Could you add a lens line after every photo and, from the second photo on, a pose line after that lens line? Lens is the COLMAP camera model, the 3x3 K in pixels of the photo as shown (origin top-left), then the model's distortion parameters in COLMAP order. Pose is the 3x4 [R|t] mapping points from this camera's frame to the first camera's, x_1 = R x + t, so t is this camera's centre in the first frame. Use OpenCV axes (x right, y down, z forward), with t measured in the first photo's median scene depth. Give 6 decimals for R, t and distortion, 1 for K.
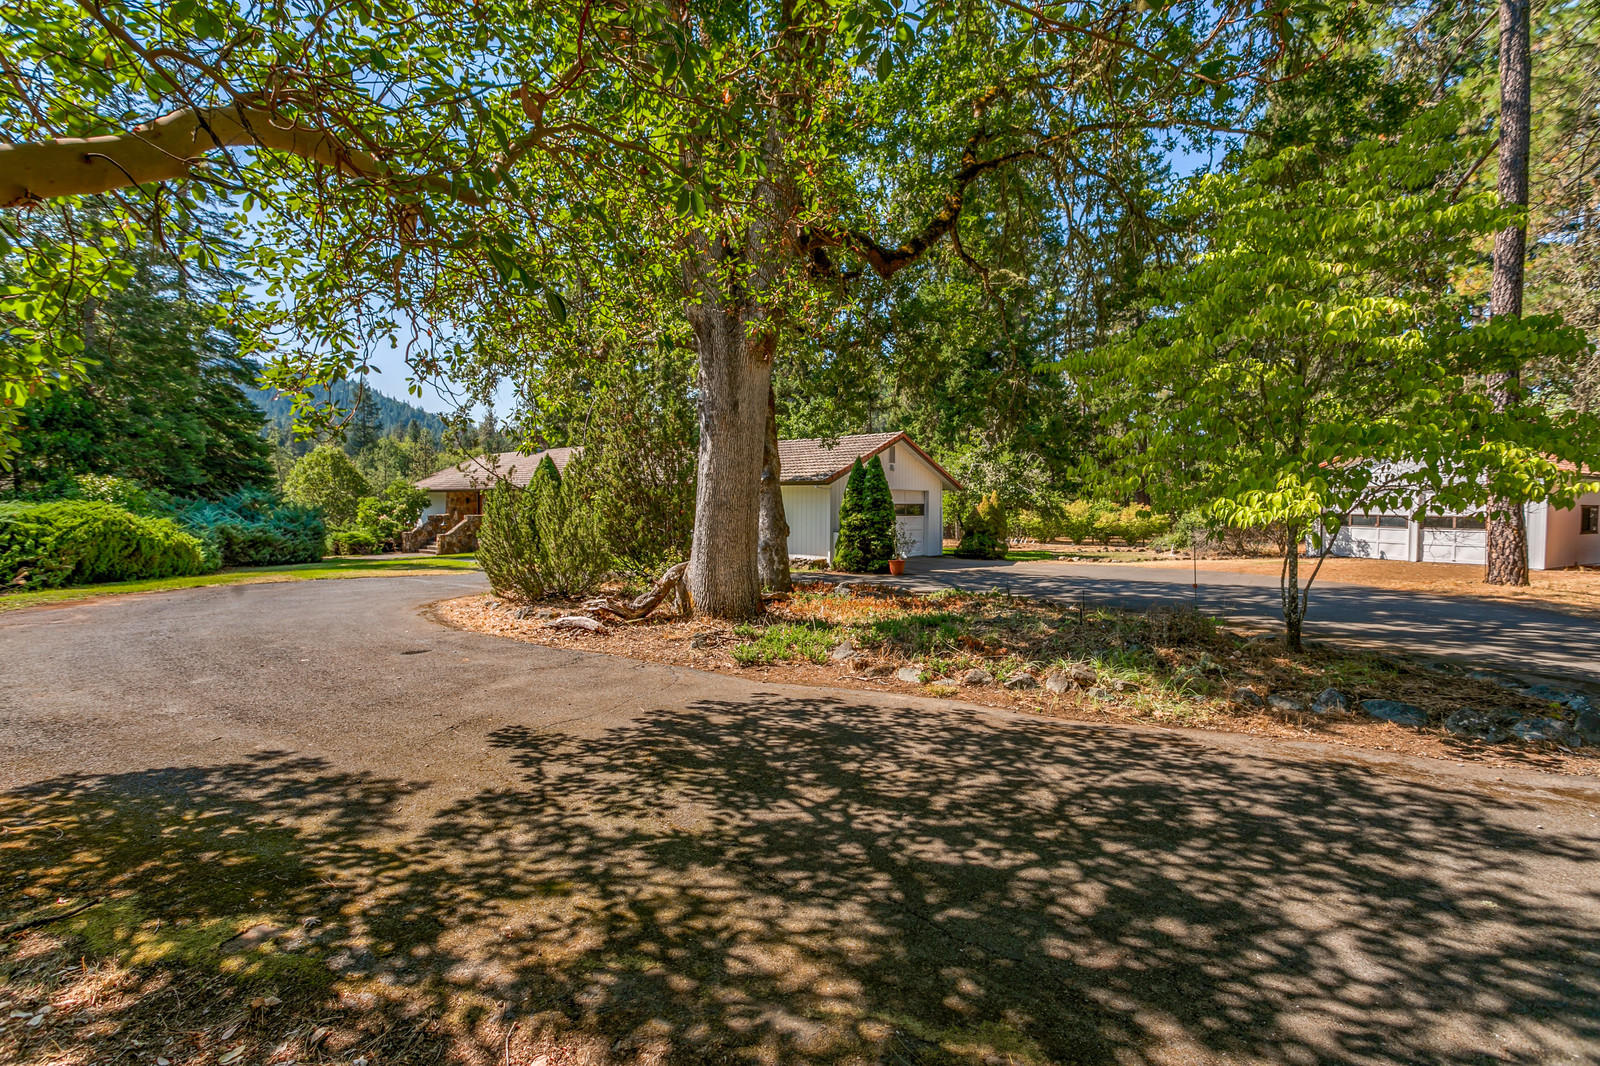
lens RADIAL K [[754.3, 0, 802.2], [0, 754.3, 531.5], [0, 0, 1]] dist [0.000876, 0.000452]
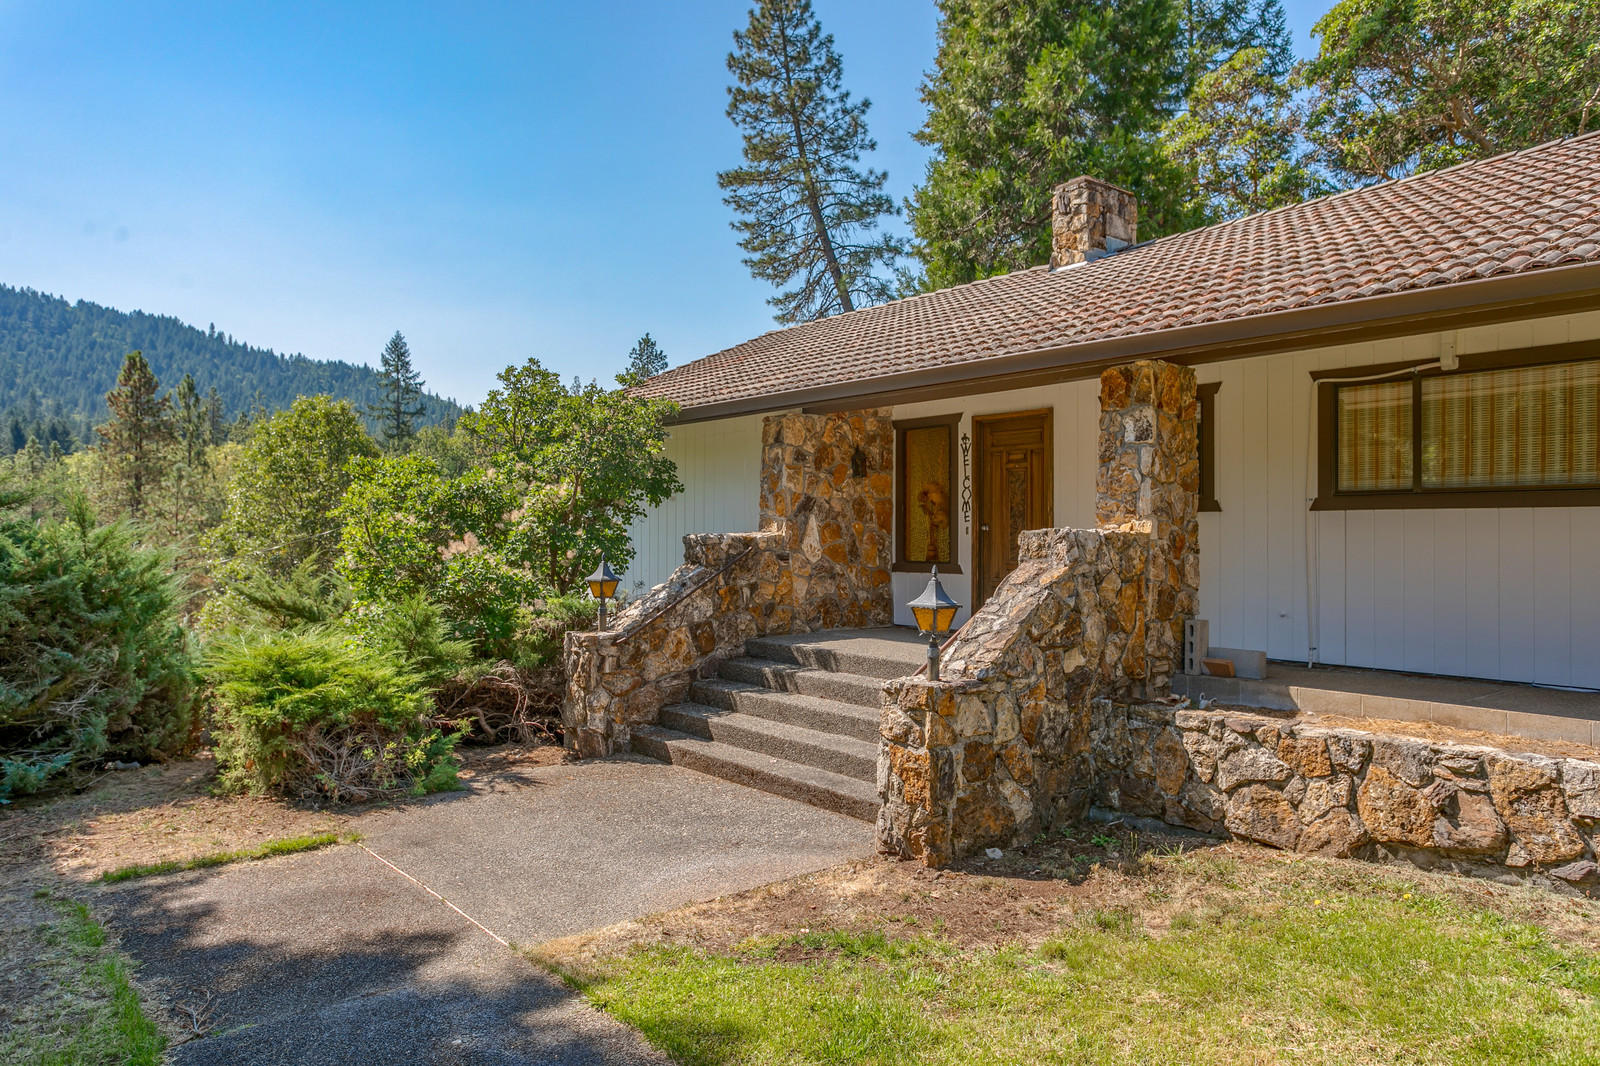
lens RADIAL K [[984.7, 0, 787.9], [0, 984.7, 541.4], [0, 0, 1]] dist [-0.017694, -0.000902]
pose [[0.989000, -0.003370, -0.147877, -0.451666], [-0.001195, 0.999526, -0.030766, -0.013473], [0.147911, 0.030604, 0.988527, 0.792911]]
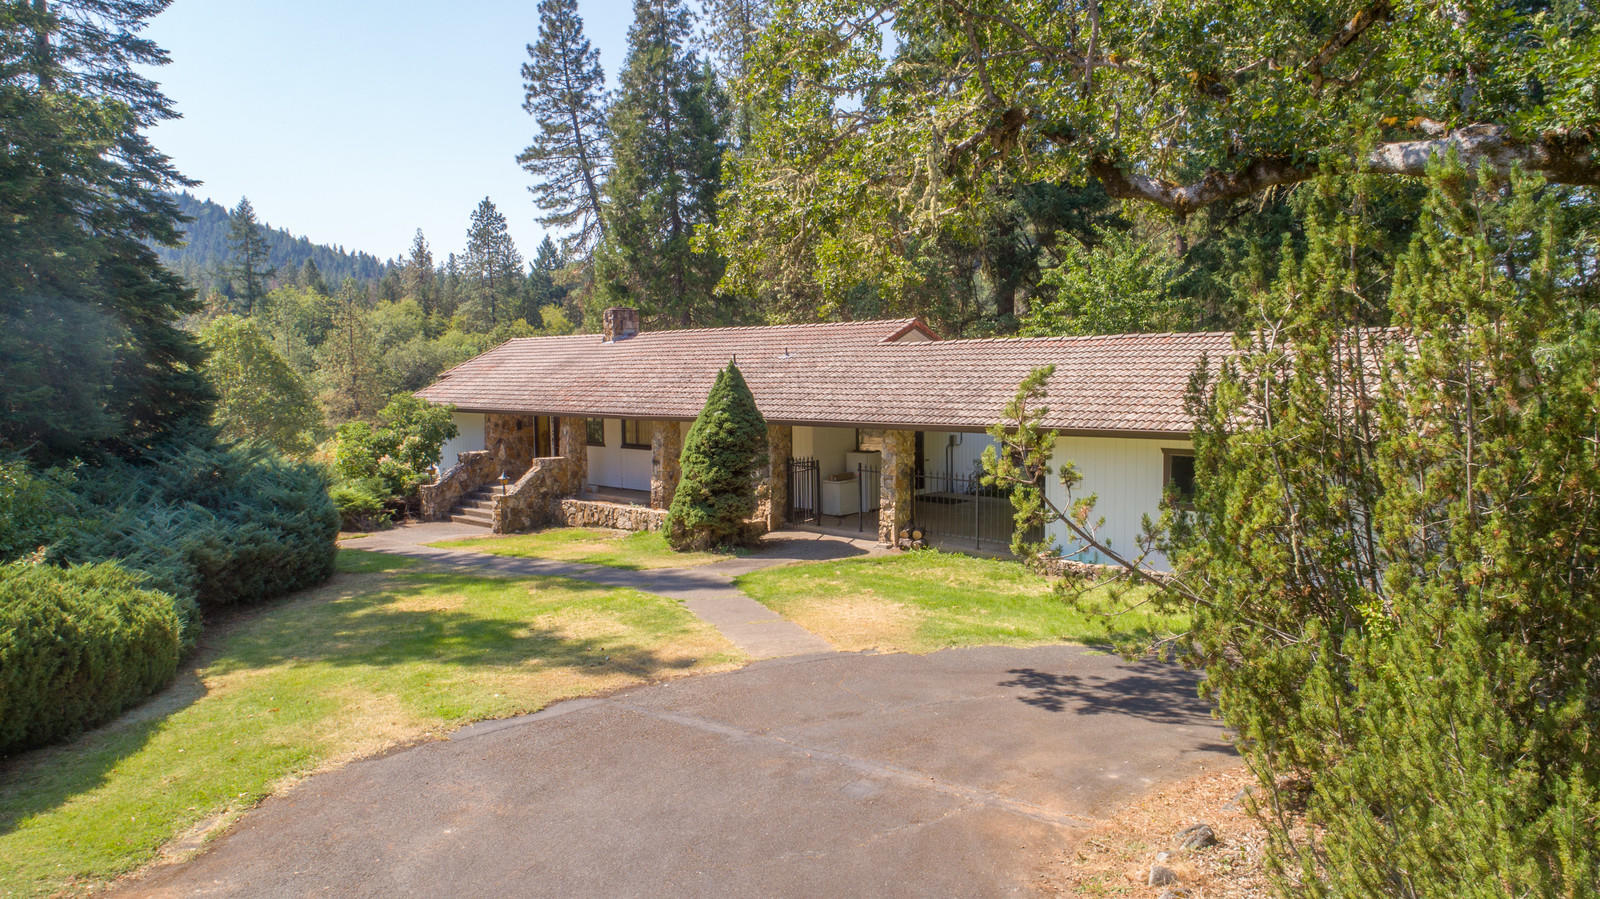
lens RADIAL K [[1041.4, 0, 810.4], [0, 1041.4, 451.8], [0, 0, 1]] dist [-0.031764, 0.002072]
pose [[0.999806, -0.017279, -0.009480, -0.222966], [0.017763, 0.998405, 0.053584, -0.063536], [0.008539, -0.053742, 0.998518, 0.205866]]
